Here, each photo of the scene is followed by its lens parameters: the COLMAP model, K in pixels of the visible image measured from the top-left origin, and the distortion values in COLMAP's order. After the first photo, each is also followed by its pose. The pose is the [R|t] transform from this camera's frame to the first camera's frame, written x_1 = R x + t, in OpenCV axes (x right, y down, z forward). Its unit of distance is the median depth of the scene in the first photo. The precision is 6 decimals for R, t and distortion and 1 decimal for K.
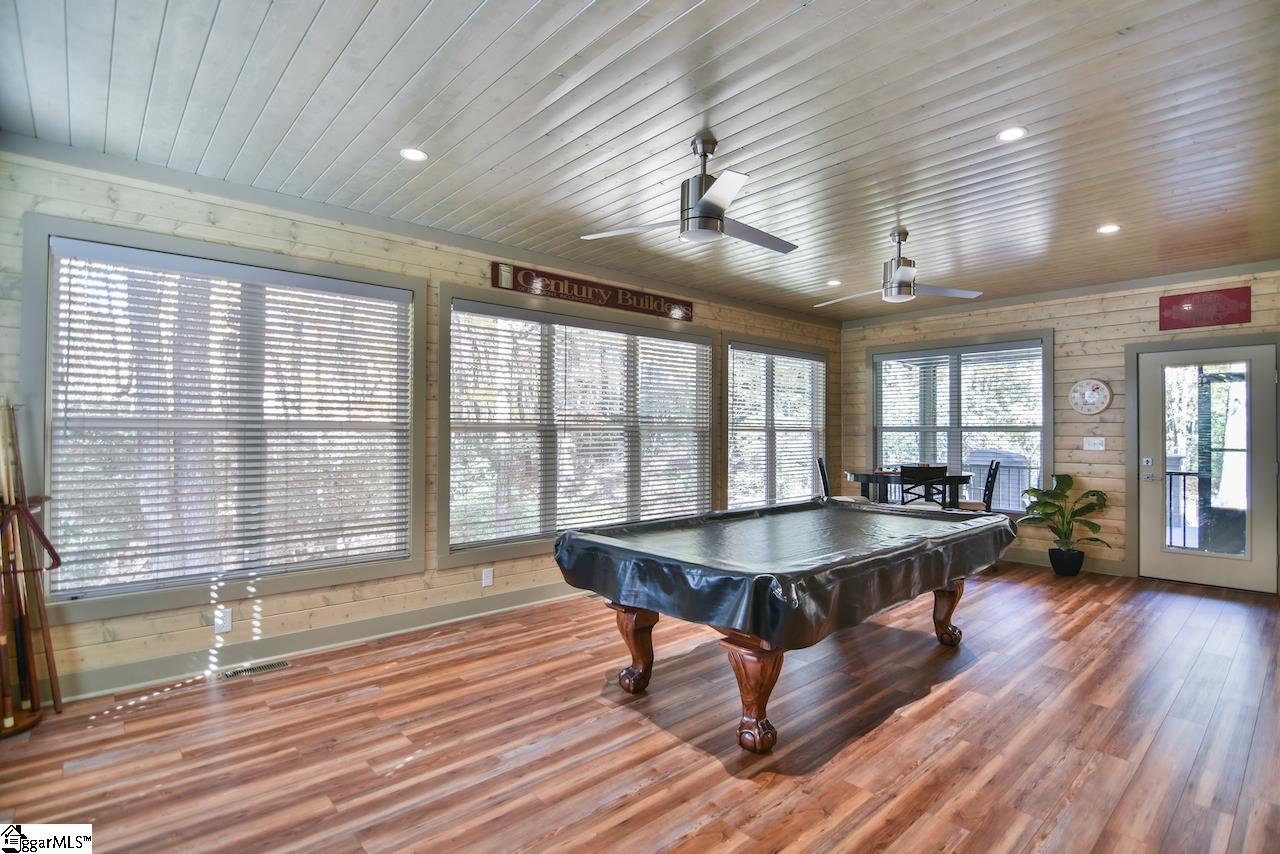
lens RADIAL K [[617.6, 0, 643.6], [0, 617.6, 428.3], [0, 0, 1]] dist [0.000111, -0.012087]
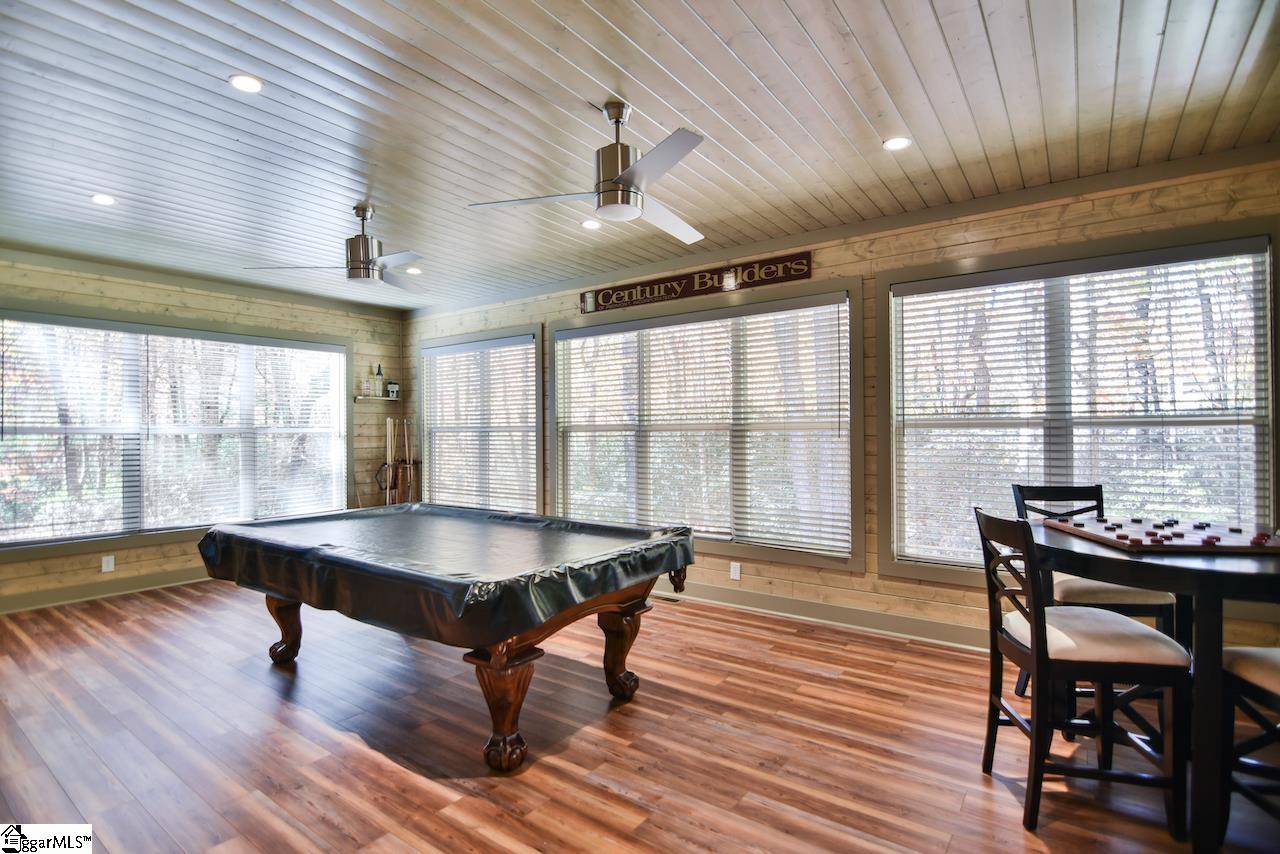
lens RADIAL K [[617.6, 0, 643.6], [0, 617.6, 428.3], [0, 0, 1]] dist [0.000111, -0.012087]
pose [[0.210348, -0.009531, -0.977580, 0.873927], [0.013571, 0.999885, -0.006829, 0.007423], [0.977532, -0.011830, 0.210453, 0.768675]]
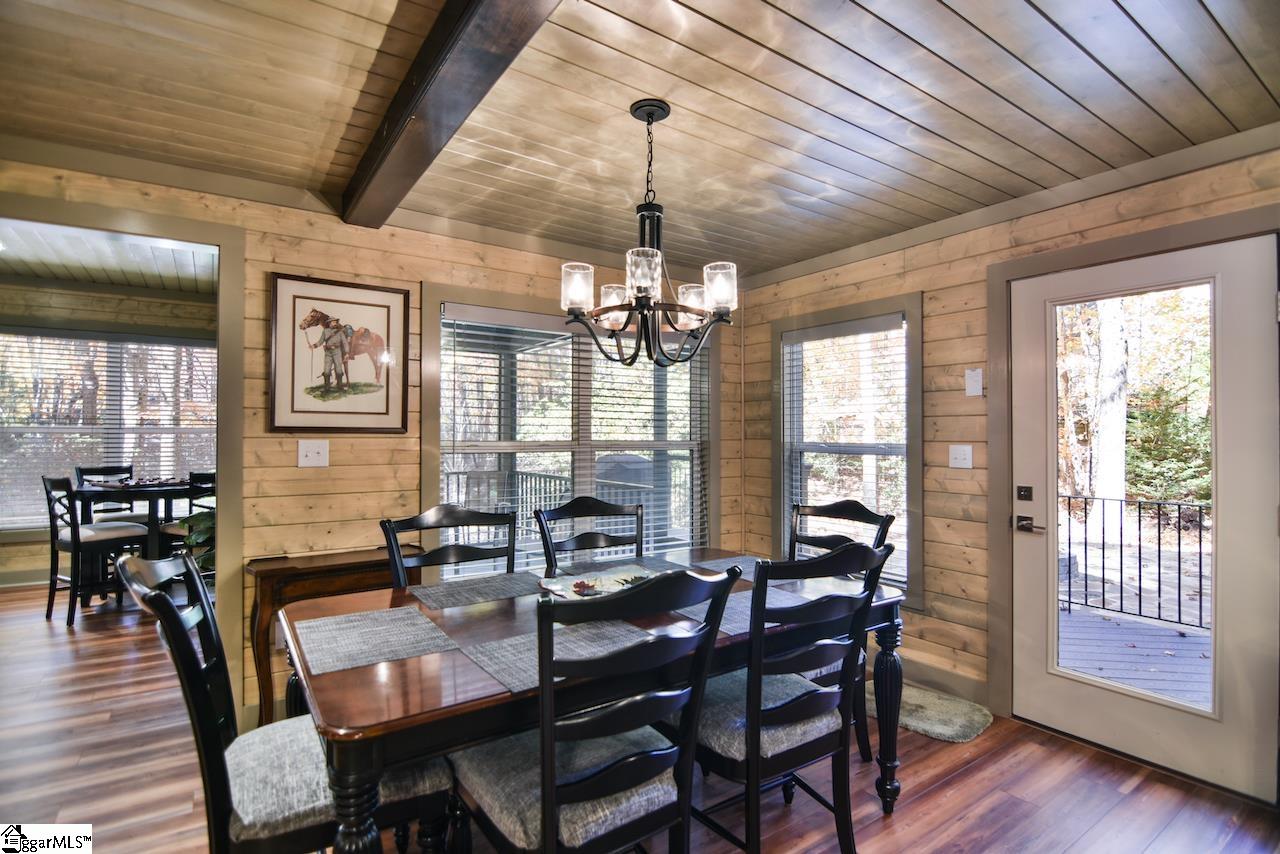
lens RADIAL K [[617.6, 0, 643.6], [0, 617.6, 428.3], [0, 0, 1]] dist [0.000111, -0.012087]
pose [[0.990800, -0.003032, -0.135298, 1.410833], [0.002525, 0.999989, -0.003920, 0.006046], [0.135309, 0.003543, 0.990797, 0.385678]]
